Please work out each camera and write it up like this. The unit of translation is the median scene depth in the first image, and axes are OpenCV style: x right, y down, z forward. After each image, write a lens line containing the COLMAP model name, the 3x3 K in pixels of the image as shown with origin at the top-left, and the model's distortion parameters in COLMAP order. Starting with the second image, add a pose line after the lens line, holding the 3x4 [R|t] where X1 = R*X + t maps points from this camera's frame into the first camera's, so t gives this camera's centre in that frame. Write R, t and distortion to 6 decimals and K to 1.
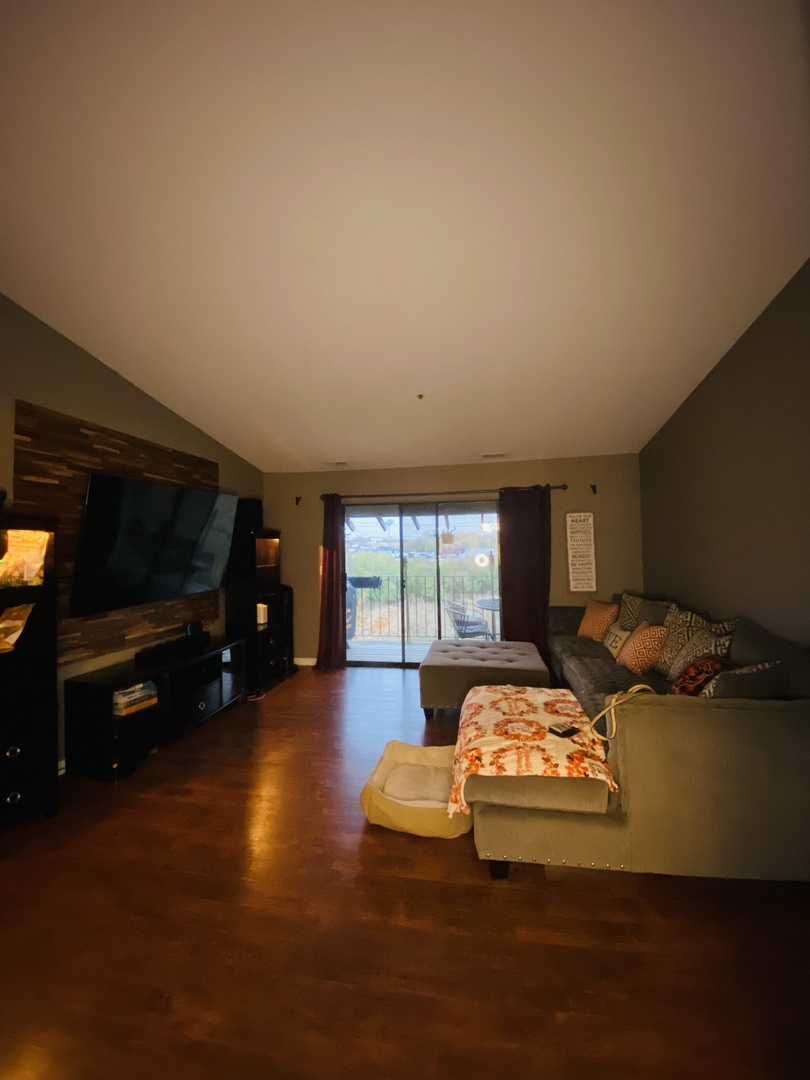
lens RADIAL K [[440.7, 0, 410.4], [0, 440.7, 535.6], [0, 0, 1]] dist [0.022511, -0.025732]
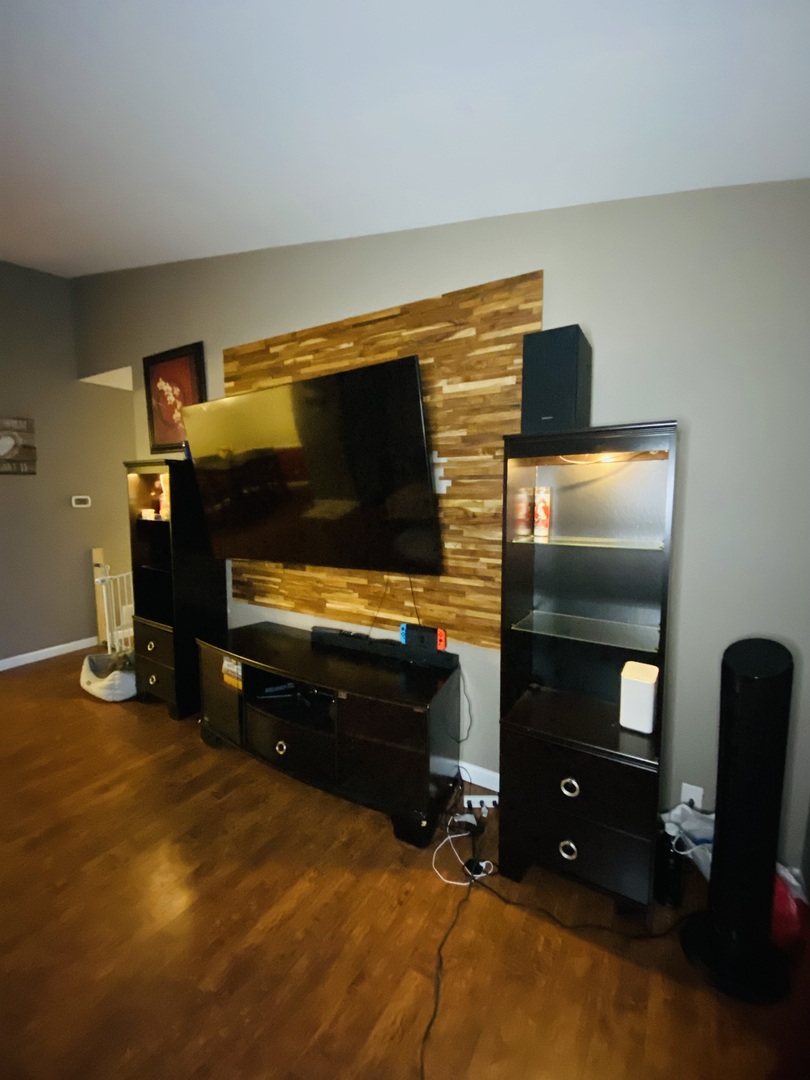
lens RADIAL K [[434.3, 0, 405.0], [0, 434.3, 540.0], [0, 0, 1]] dist [0.023781, 0.000019]
pose [[-0.361423, 0.108997, -0.926009, -0.004274], [0.029578, 0.993984, 0.105454, 0.043273], [0.931933, 0.010724, -0.362472, 1.393447]]
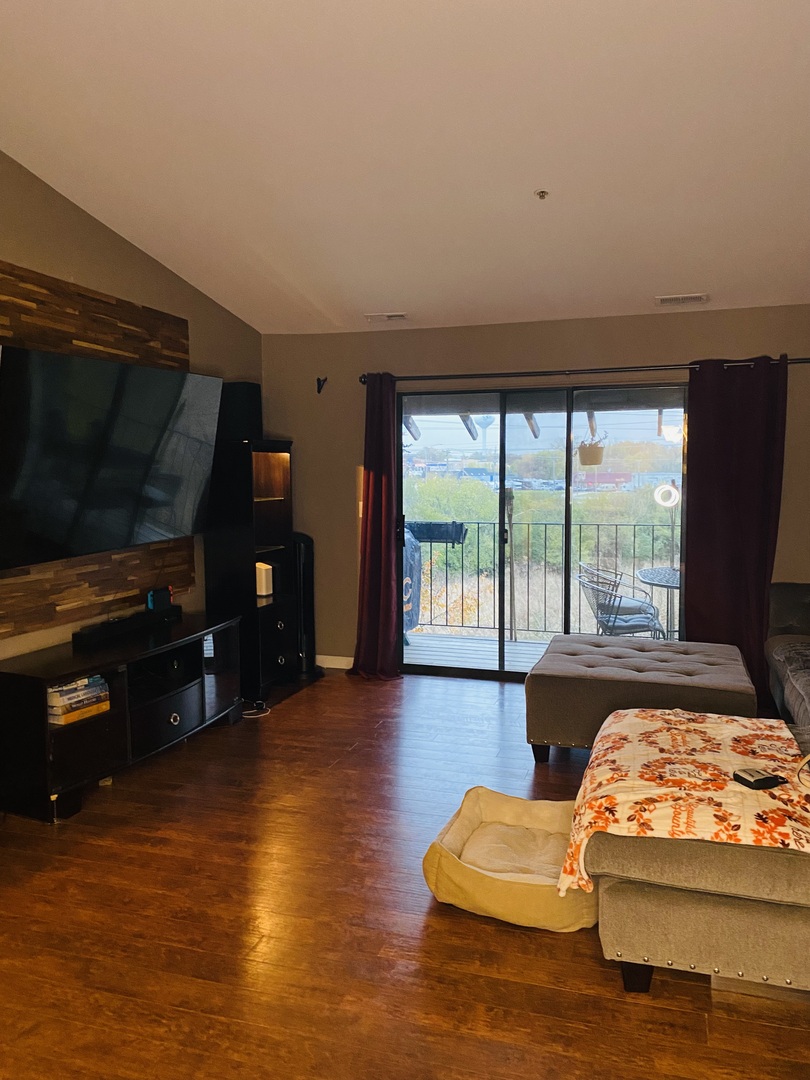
lens RADIAL K [[828.7, 0, 405.0], [0, 828.7, 540.0], [0, 0, 1]] dist [0.007784, 0.000721]
pose [[0.989607, 0.026344, -0.141366, 0.010834], [-0.010370, 0.993590, 0.112566, -0.003546], [0.143425, -0.109930, 0.983537, -0.078176]]
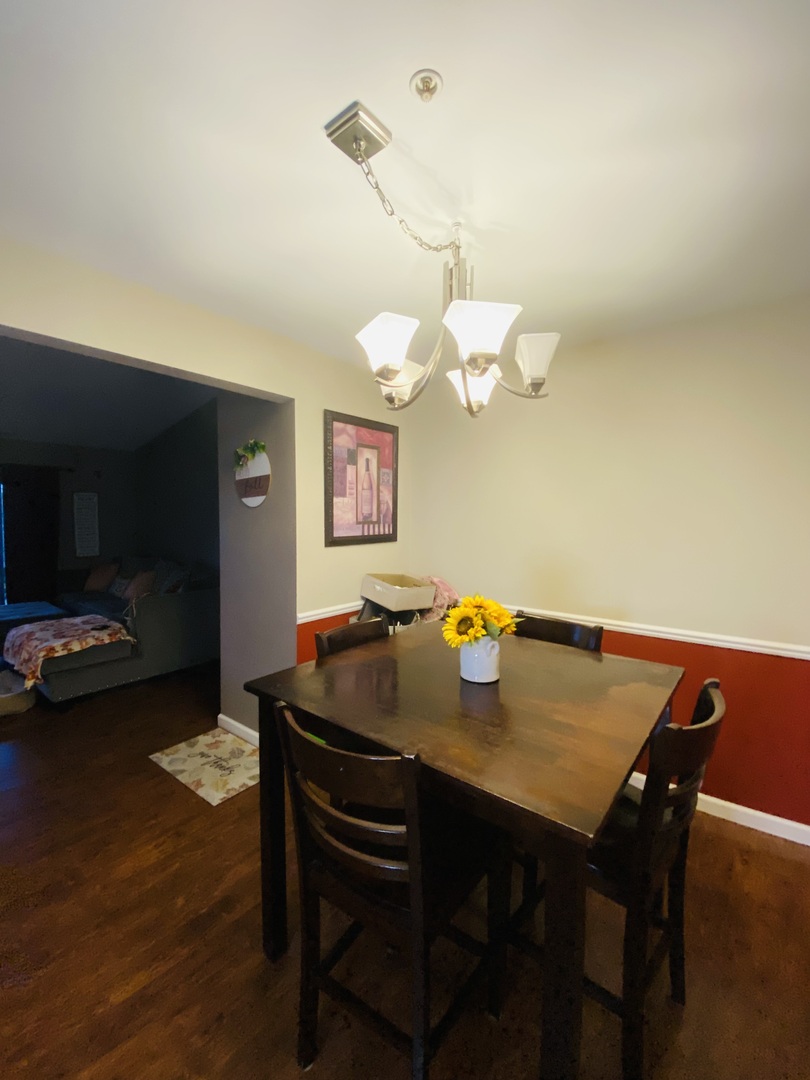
lens RADIAL K [[440.7, 0, 410.4], [0, 440.7, 535.6], [0, 0, 1]] dist [0.022511, -0.025732]
pose [[0.482860, -0.018807, 0.875496, -0.315712], [-0.038208, 0.998365, 0.042519, -0.024596], [-0.874864, -0.053981, 0.481351, -0.478620]]
